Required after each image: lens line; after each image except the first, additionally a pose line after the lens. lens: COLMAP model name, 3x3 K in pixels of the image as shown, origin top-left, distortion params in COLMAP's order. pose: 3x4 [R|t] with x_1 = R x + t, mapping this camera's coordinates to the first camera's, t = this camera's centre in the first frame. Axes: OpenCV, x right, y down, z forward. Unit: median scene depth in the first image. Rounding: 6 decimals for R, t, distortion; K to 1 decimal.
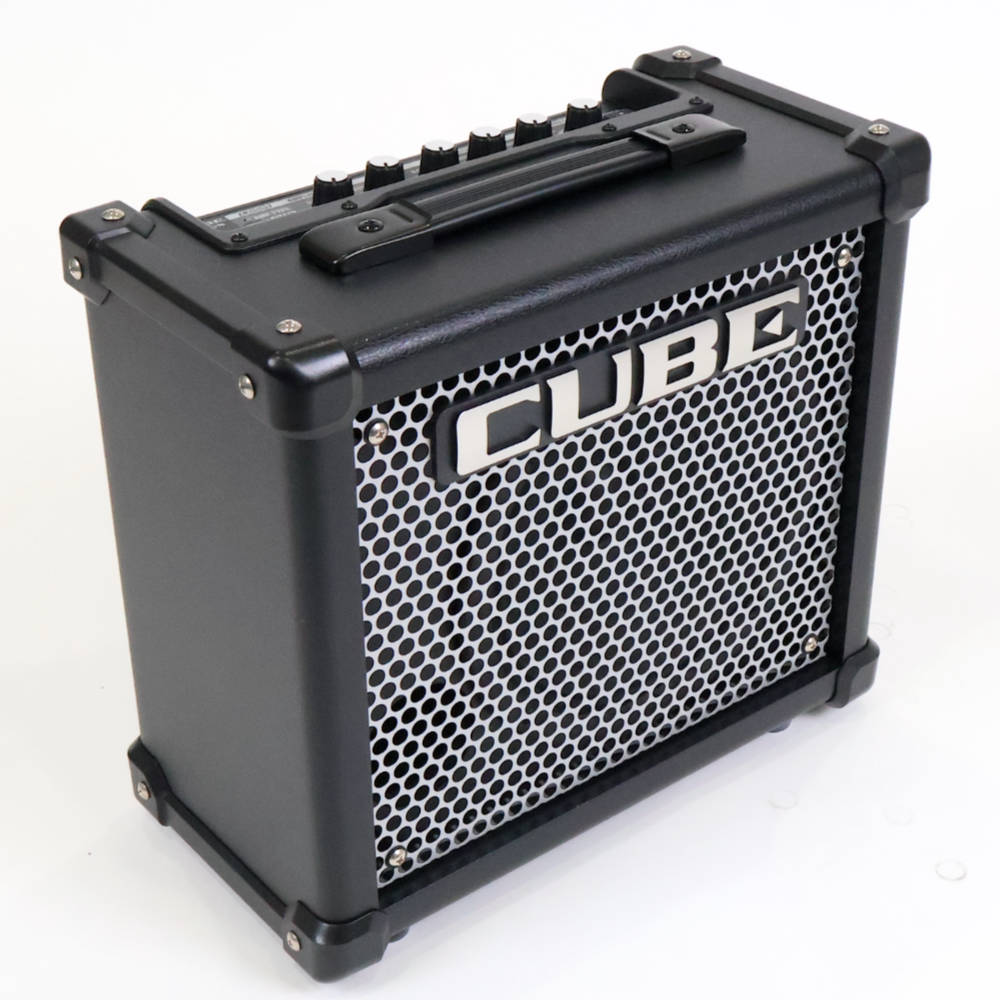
lens RADIAL K [[1980.8, 0, 500.0], [0, 1980.8, 500.0], [0, 0, 1]] dist [-0.079261, -0.298351]
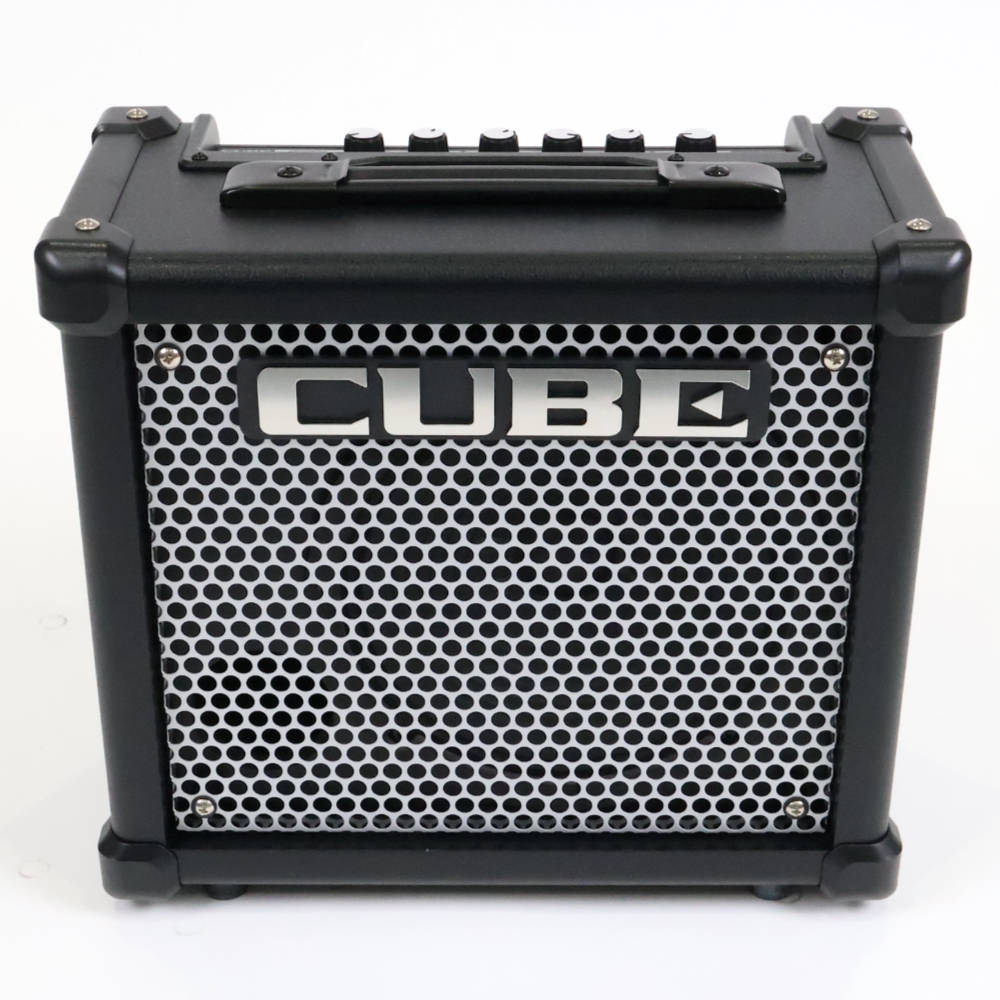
lens RADIAL K [[2145.2, 0, 500.0], [0, 2145.2, 500.0], [0, 0, 1]] dist [-0.008041, -0.245186]
pose [[0.781461, 0.301801, -0.546109, 0.624559], [-0.329319, 0.942902, 0.049841, -0.068656], [0.529969, 0.140895, 0.836230, 0.172299]]
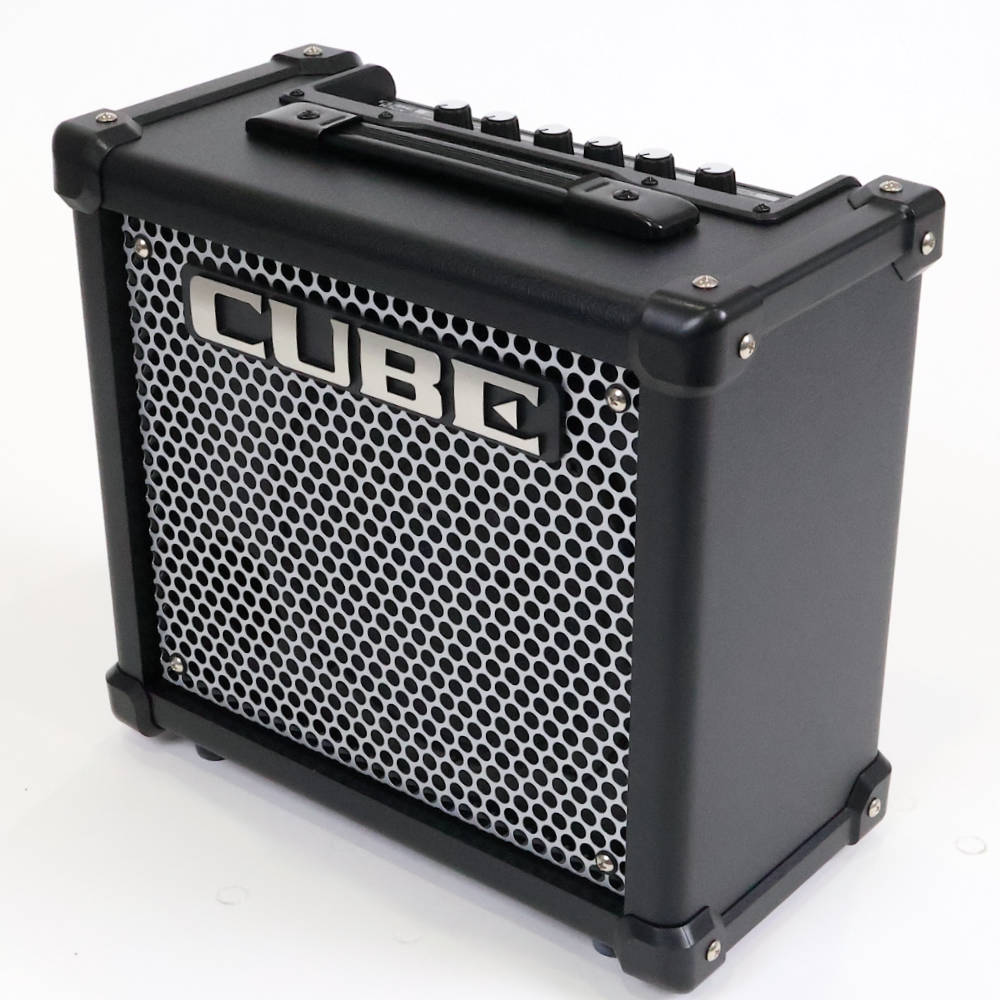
lens RADIAL K [[2156.5, 0, 500.0], [0, 2156.5, 500.0], [0, 0, 1]] dist [-0.021438, -0.267409]
pose [[0.228192, 0.455993, -0.860232, 1.015554], [-0.504434, 0.811082, 0.296129, -0.351882], [0.832751, 0.366356, 0.415100, 0.647901]]
